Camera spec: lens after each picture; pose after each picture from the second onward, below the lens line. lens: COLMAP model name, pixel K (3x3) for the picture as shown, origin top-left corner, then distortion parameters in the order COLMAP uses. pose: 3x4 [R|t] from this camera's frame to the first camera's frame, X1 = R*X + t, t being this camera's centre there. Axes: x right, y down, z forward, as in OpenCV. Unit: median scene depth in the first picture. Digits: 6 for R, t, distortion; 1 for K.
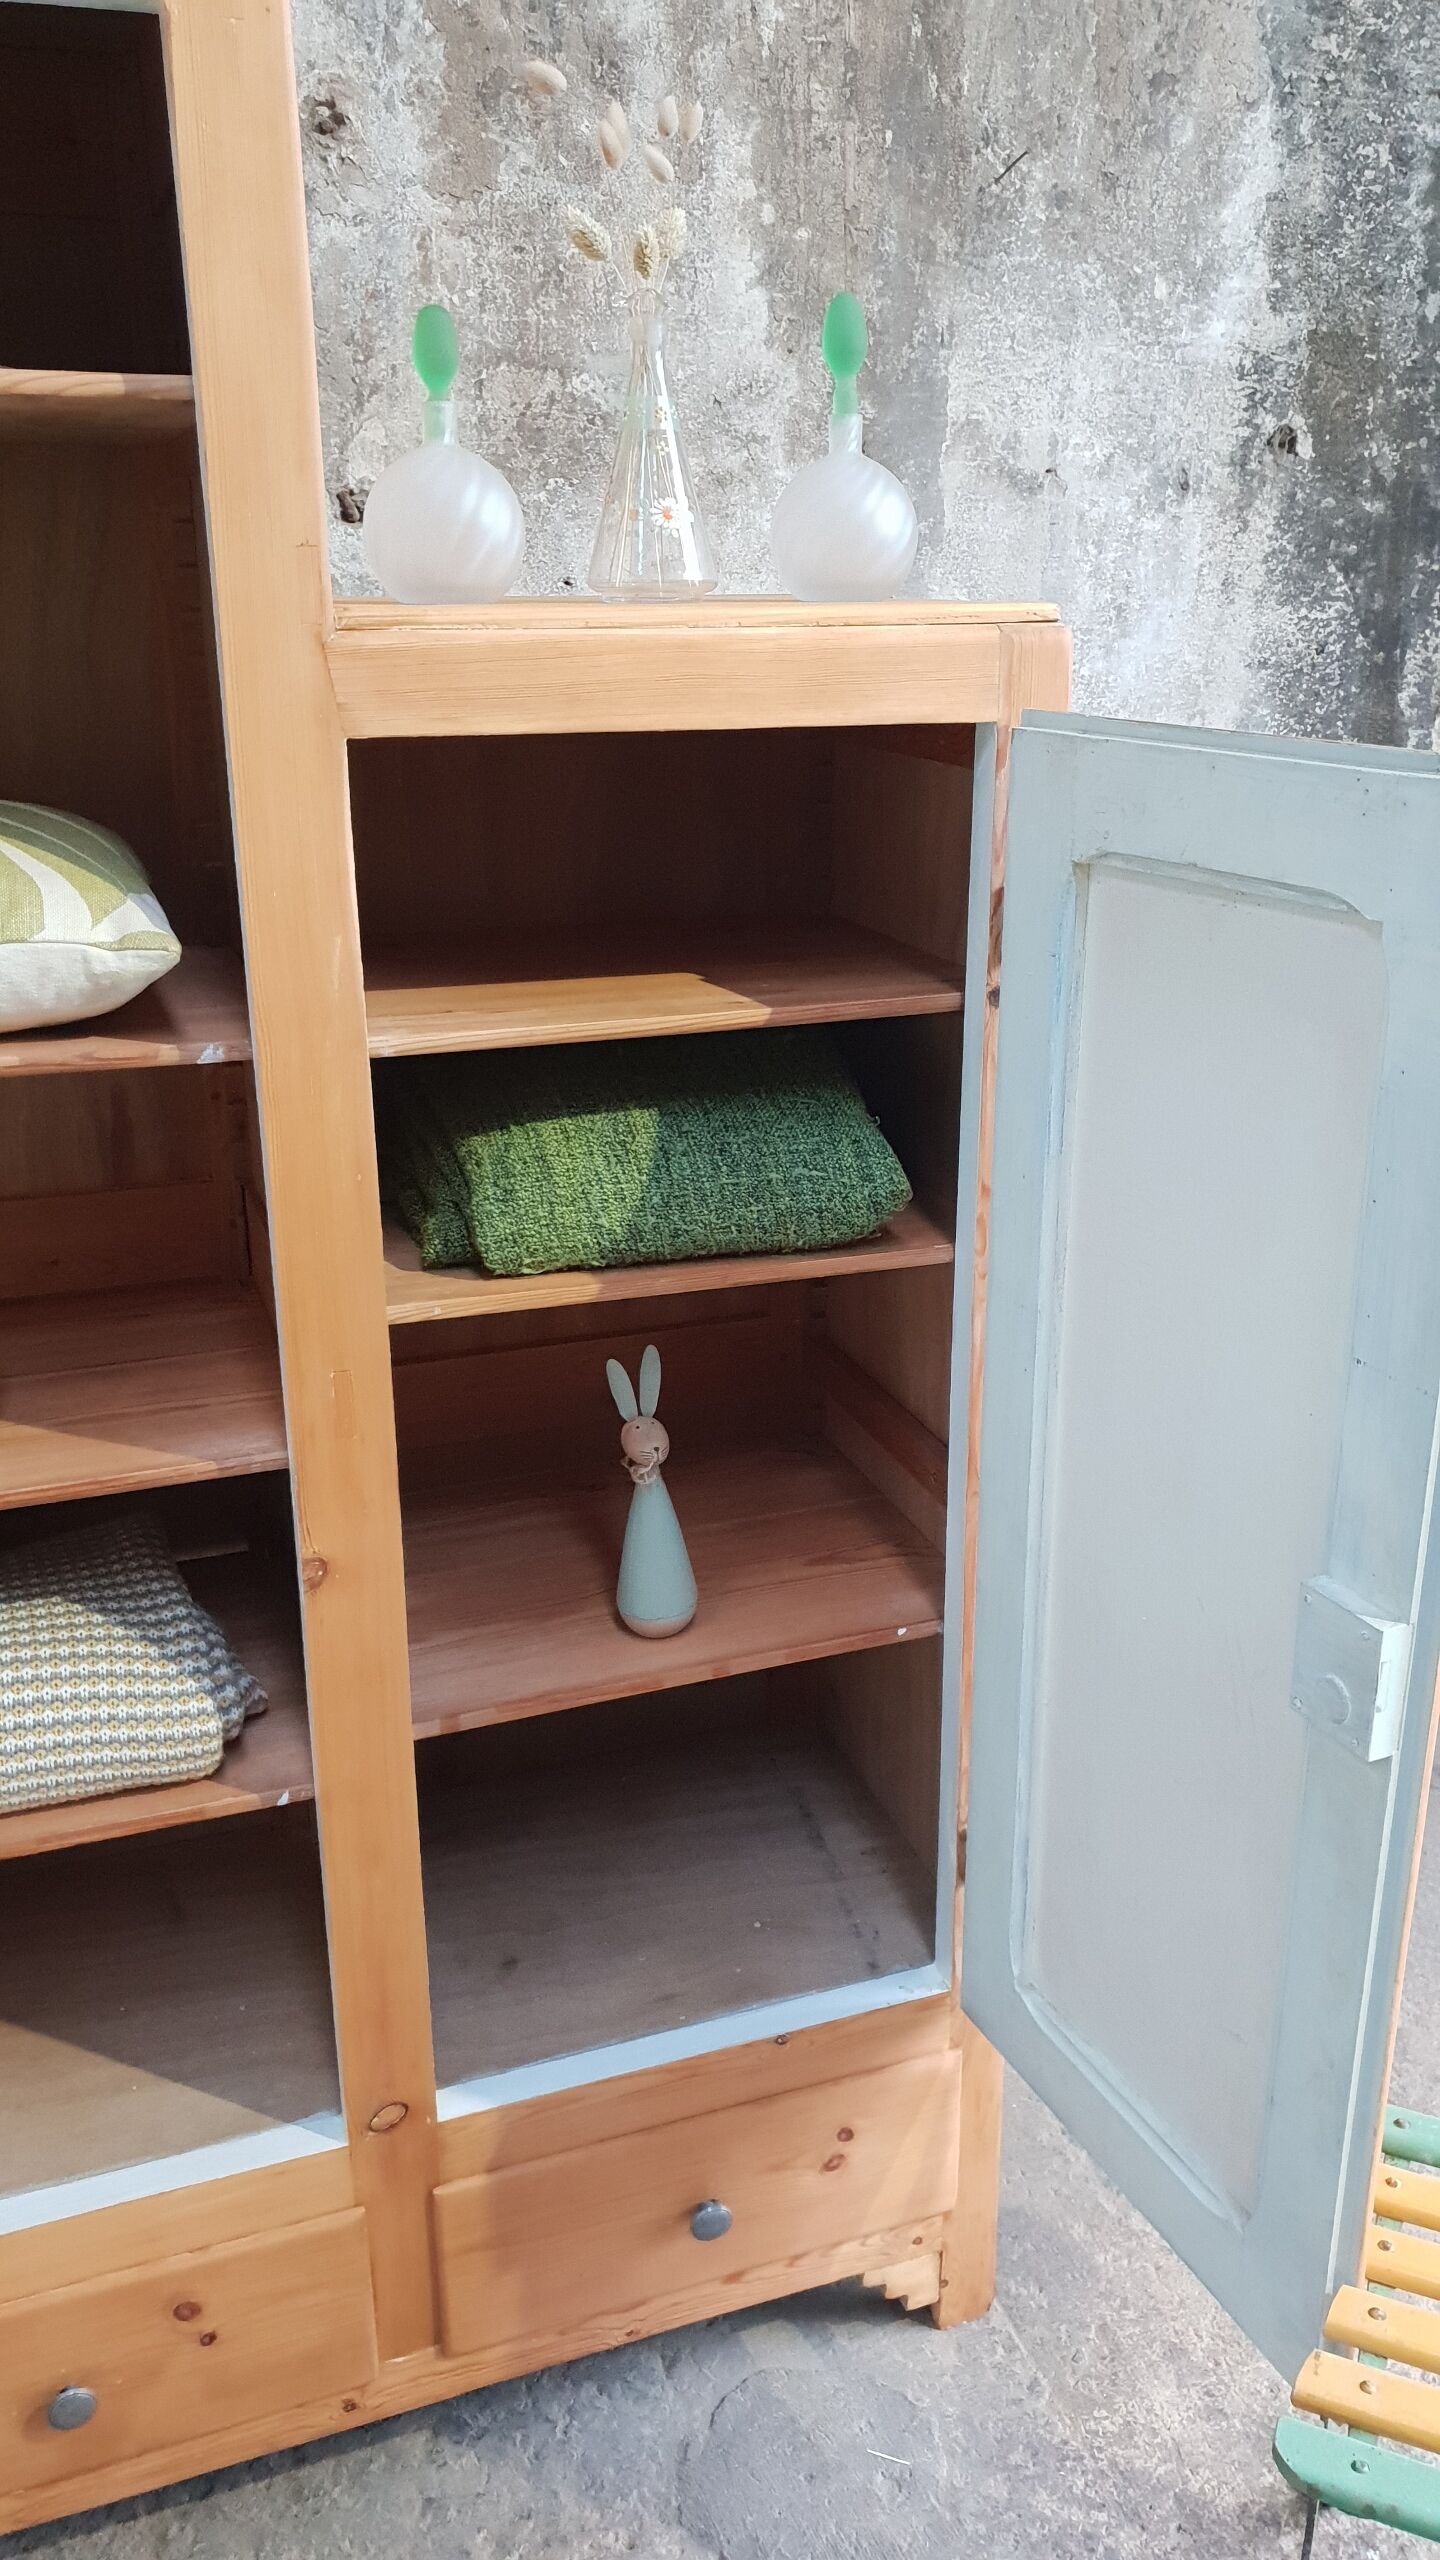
lens RADIAL K [[2017.9, 0, 775.2], [0, 2017.9, 1262.7], [0, 0, 1]] dist [-0.005979, 0.030388]
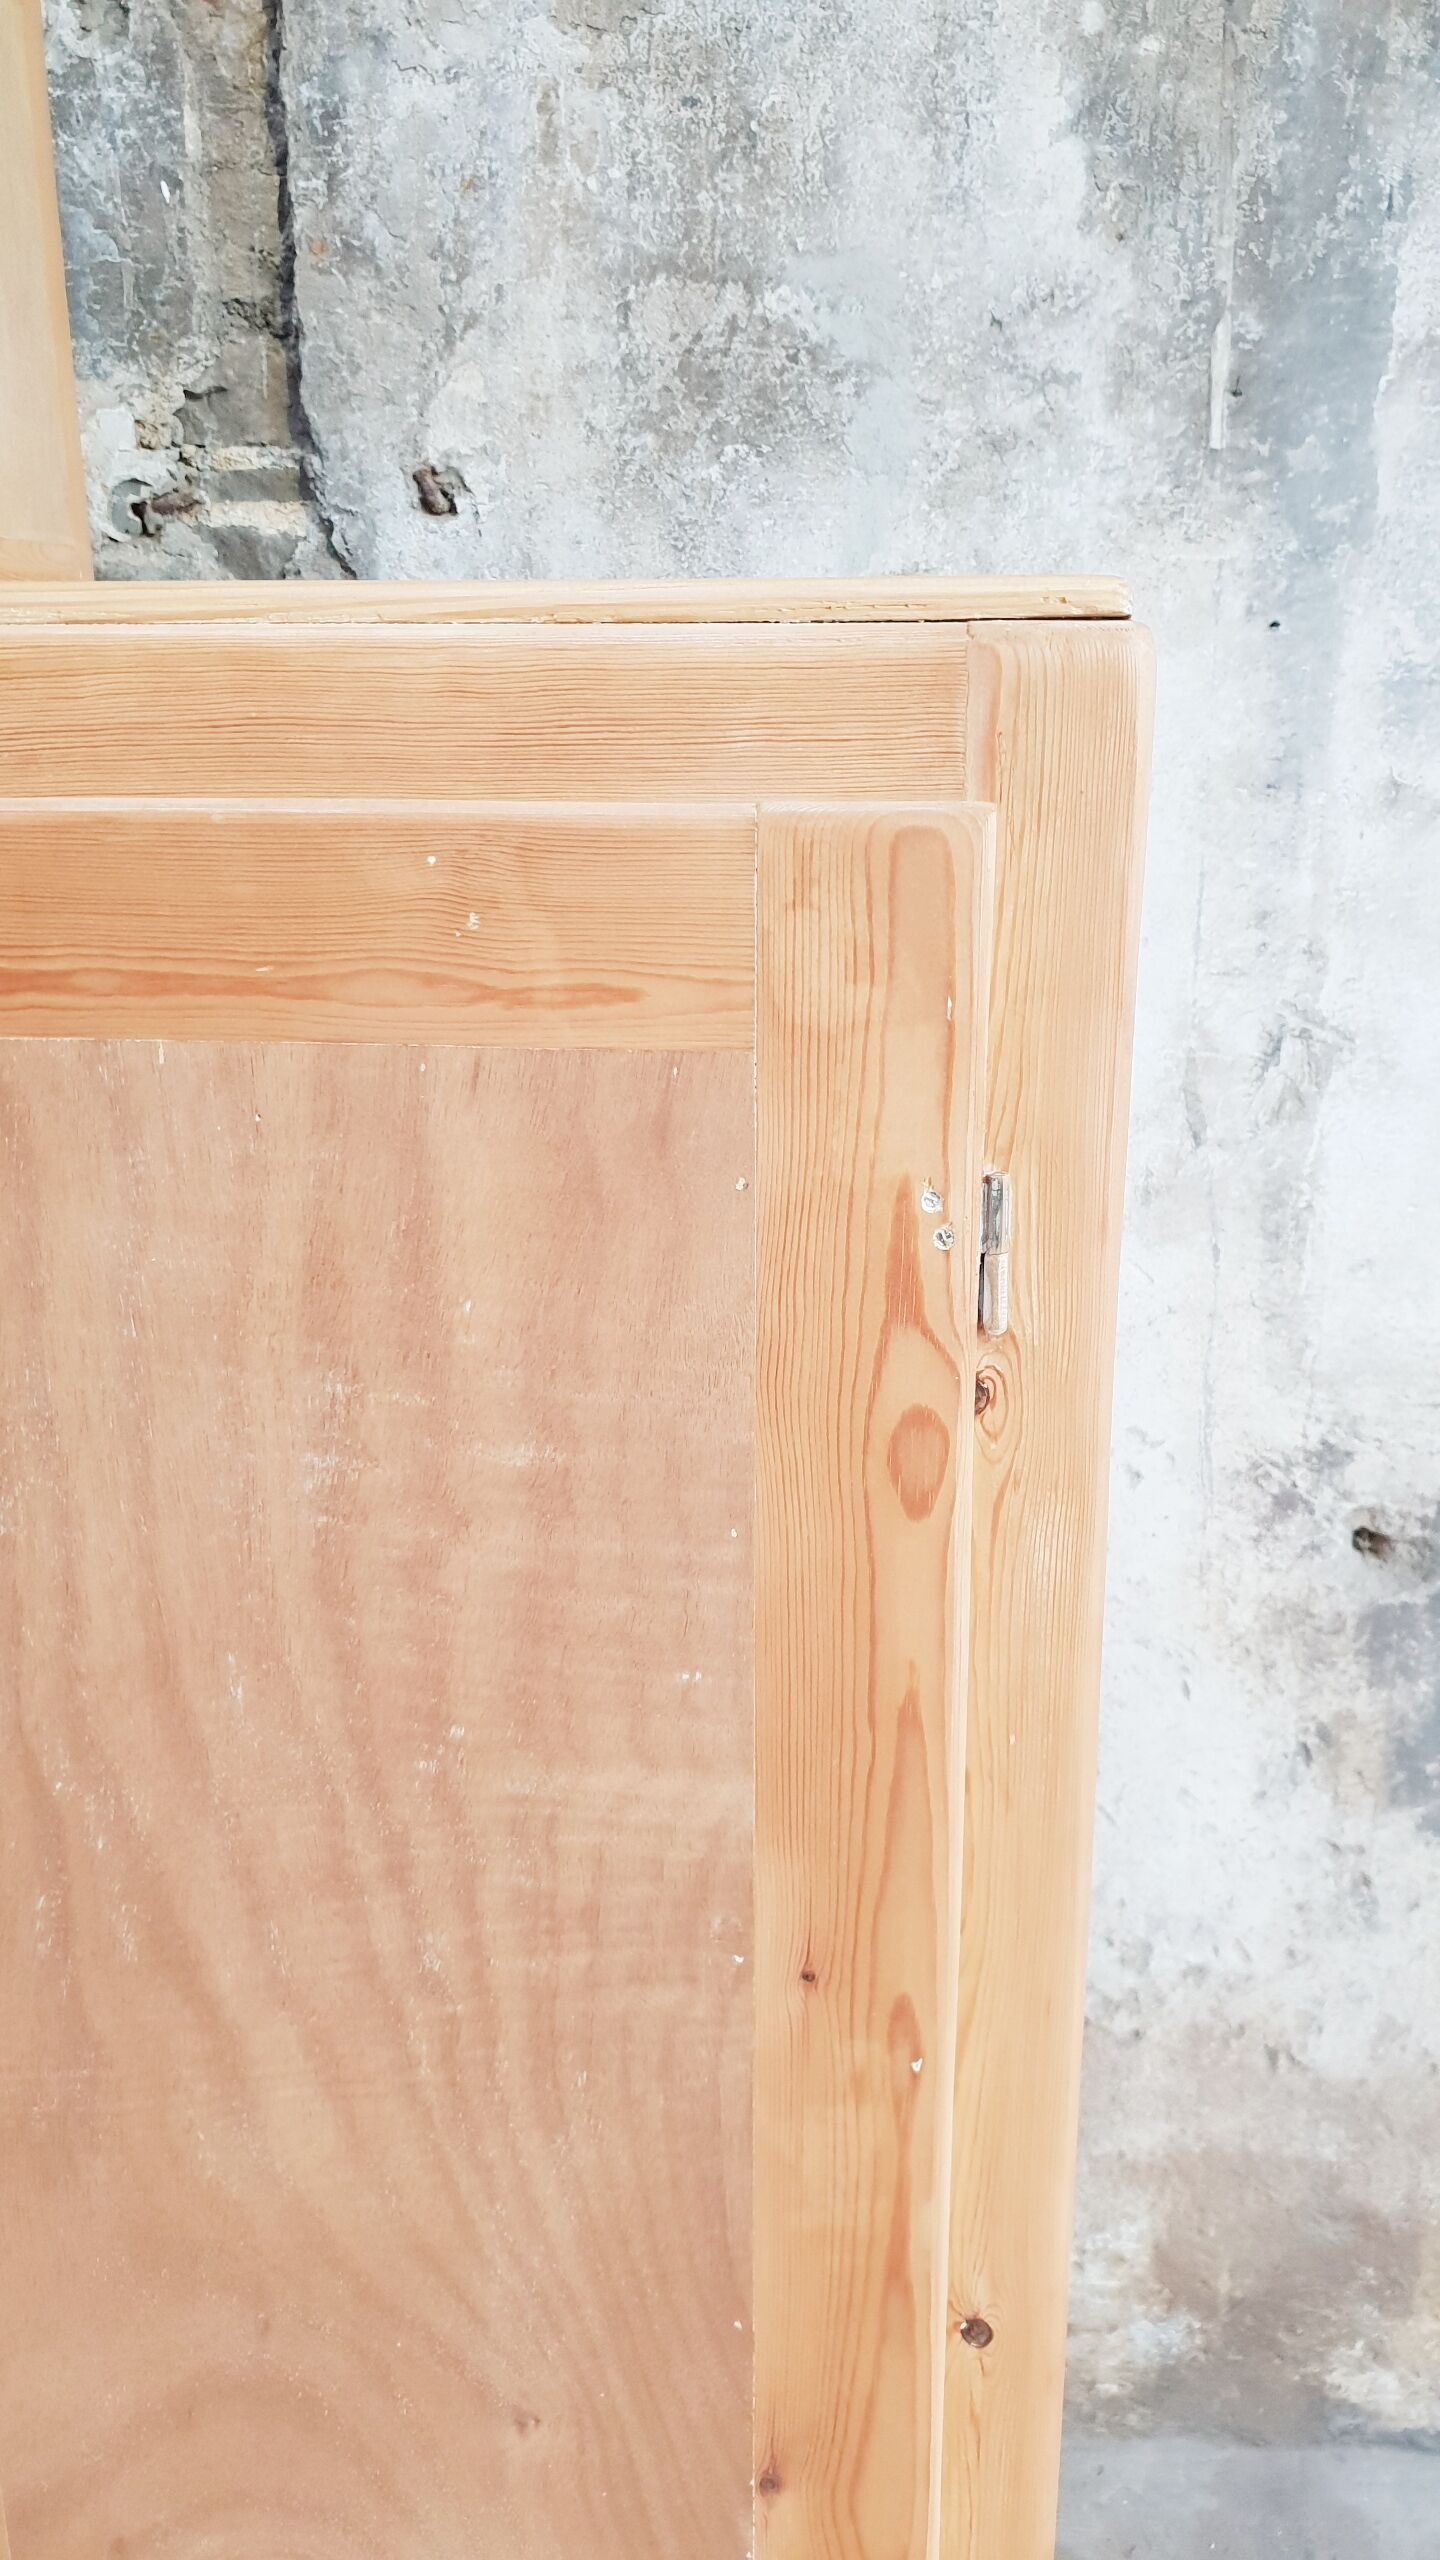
lens RADIAL K [[2017.9, 0, 778.7], [0, 2017.9, 1236.3], [0, 0, 1]] dist [-0.005979, 0.030388]
pose [[0.923448, 0.105918, -0.368816, 0.183095], [-0.123425, 0.992060, -0.024131, -0.117085], [0.363332, 0.067805, 0.929189, 0.411900]]
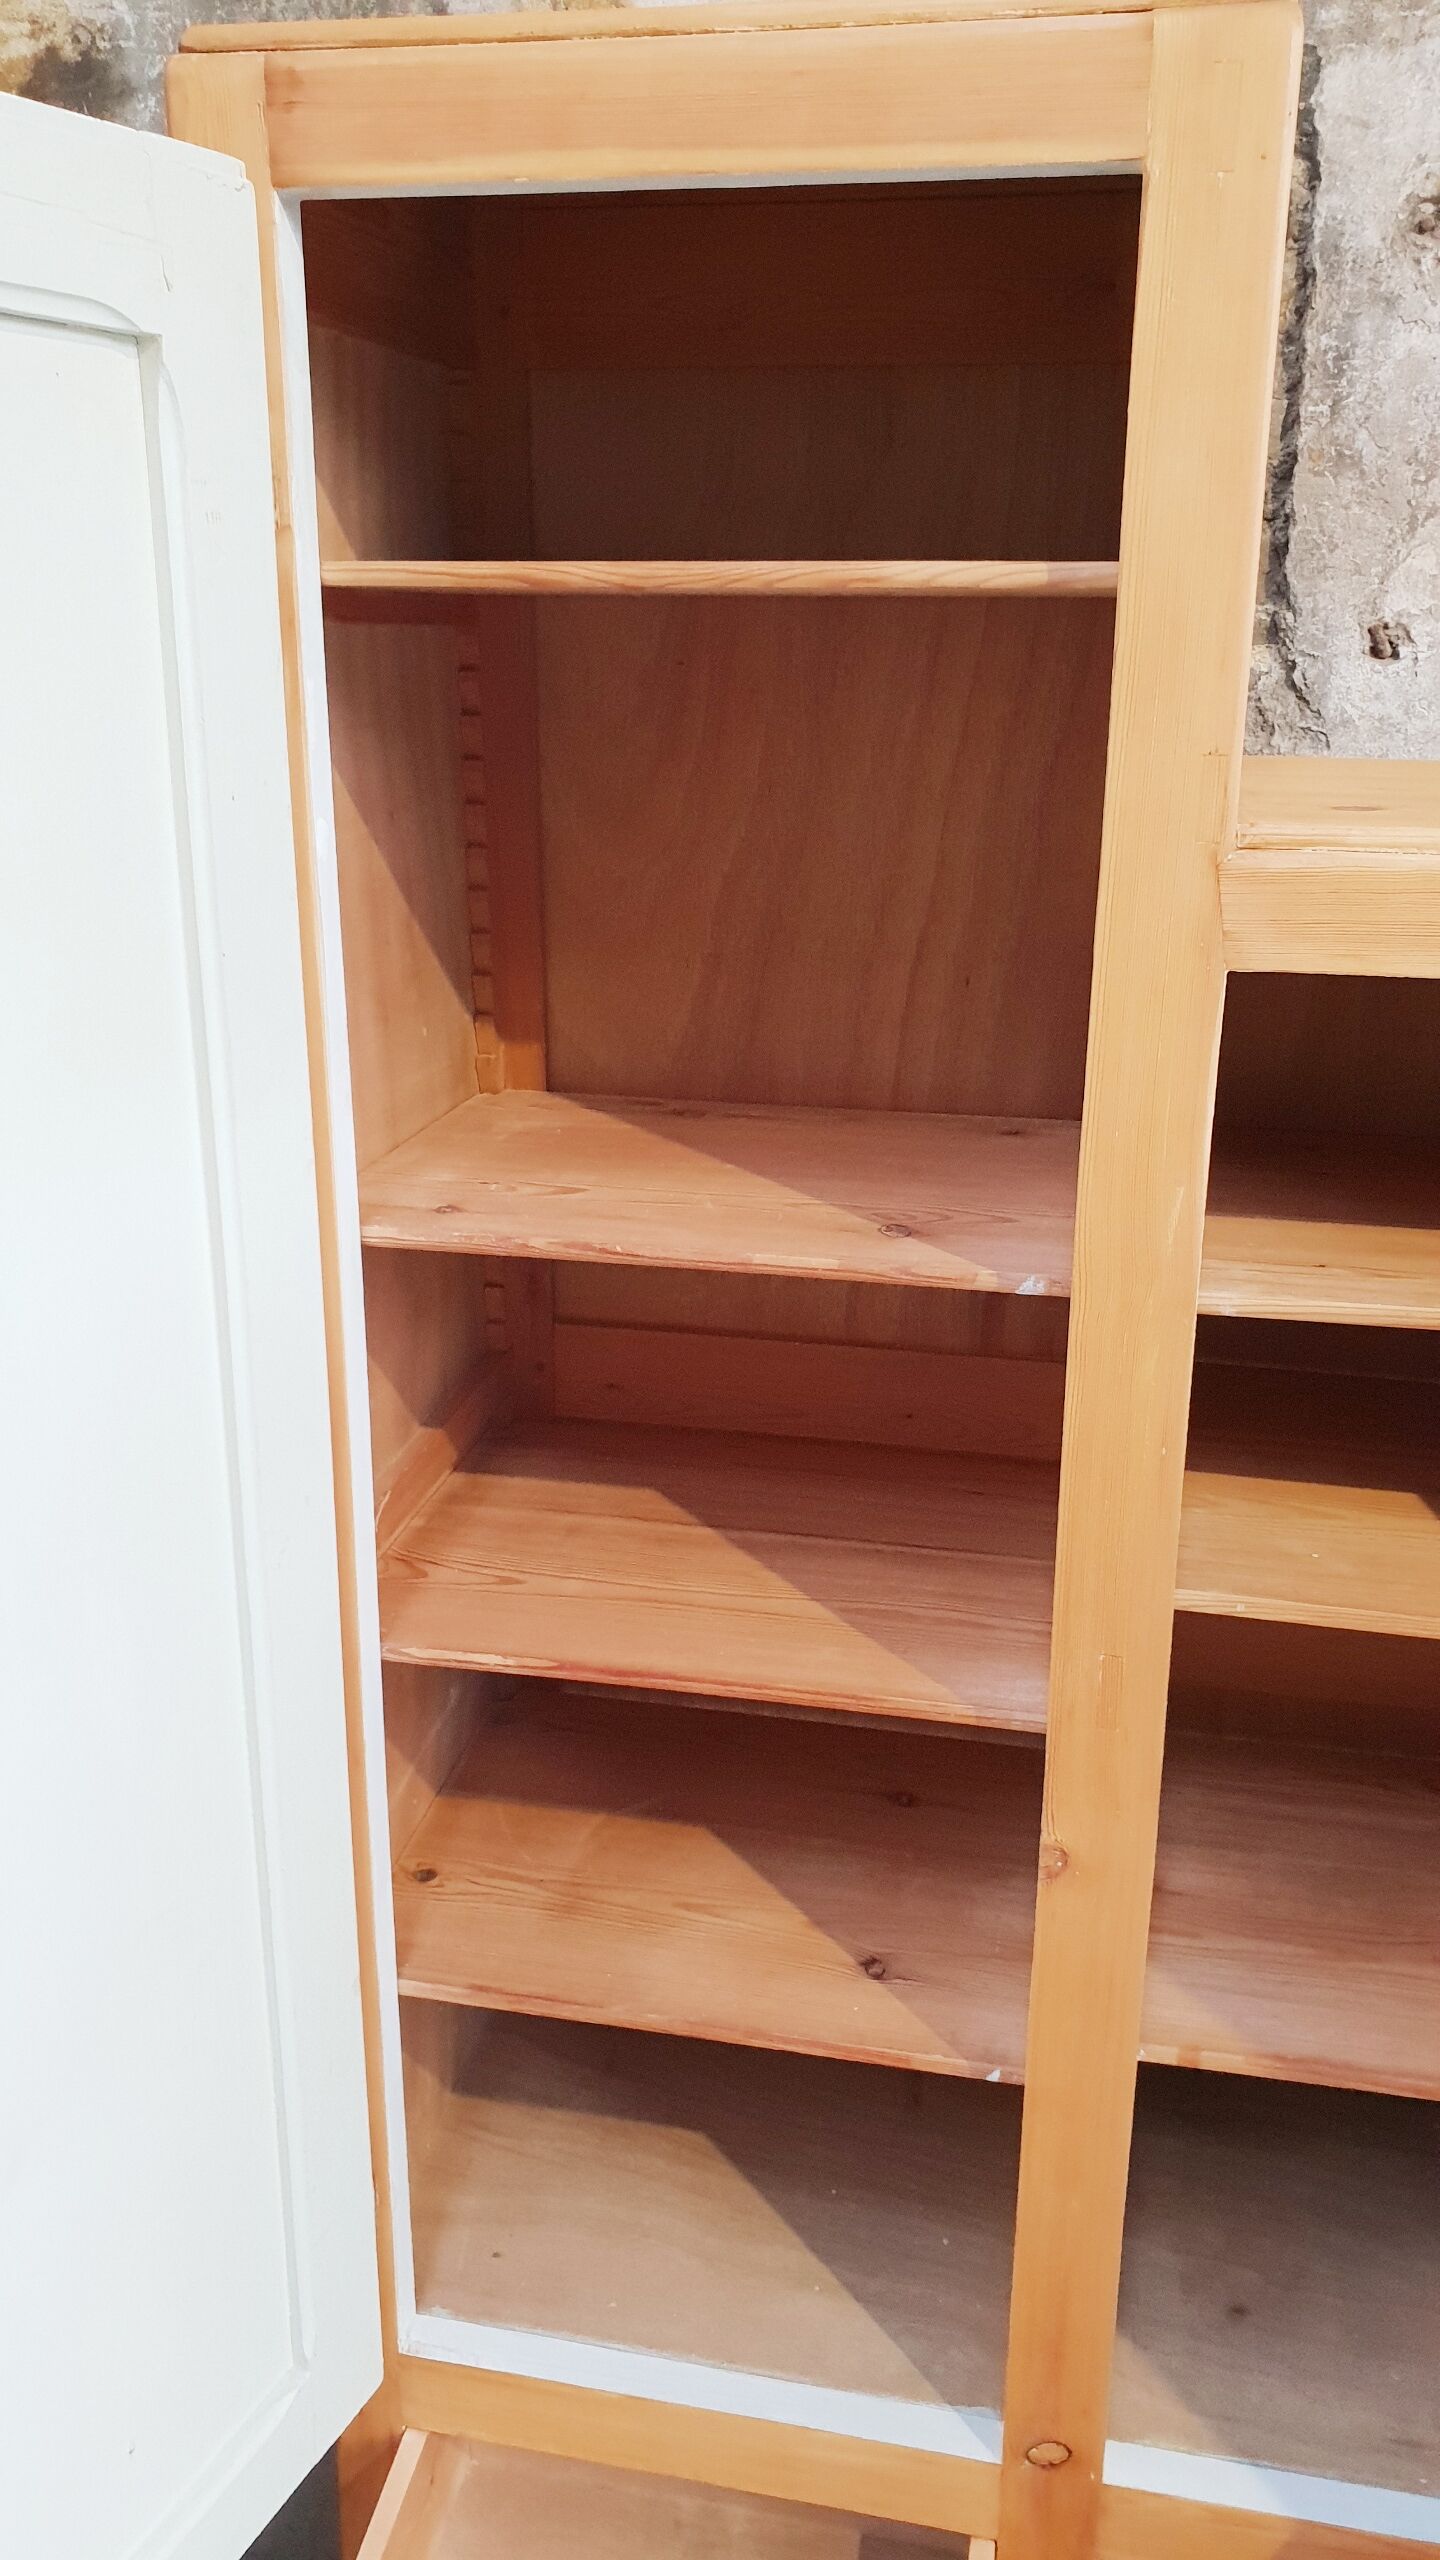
lens RADIAL K [[2017.9, 0, 732.6], [0, 2017.9, 1238.4], [0, 0, 1]] dist [-0.005979, 0.030388]
pose [[0.845962, 0.168511, -0.505917, 0.043187], [-0.179087, 0.983432, 0.028105, -0.087334], [0.502271, 0.066827, 0.862124, 0.100675]]
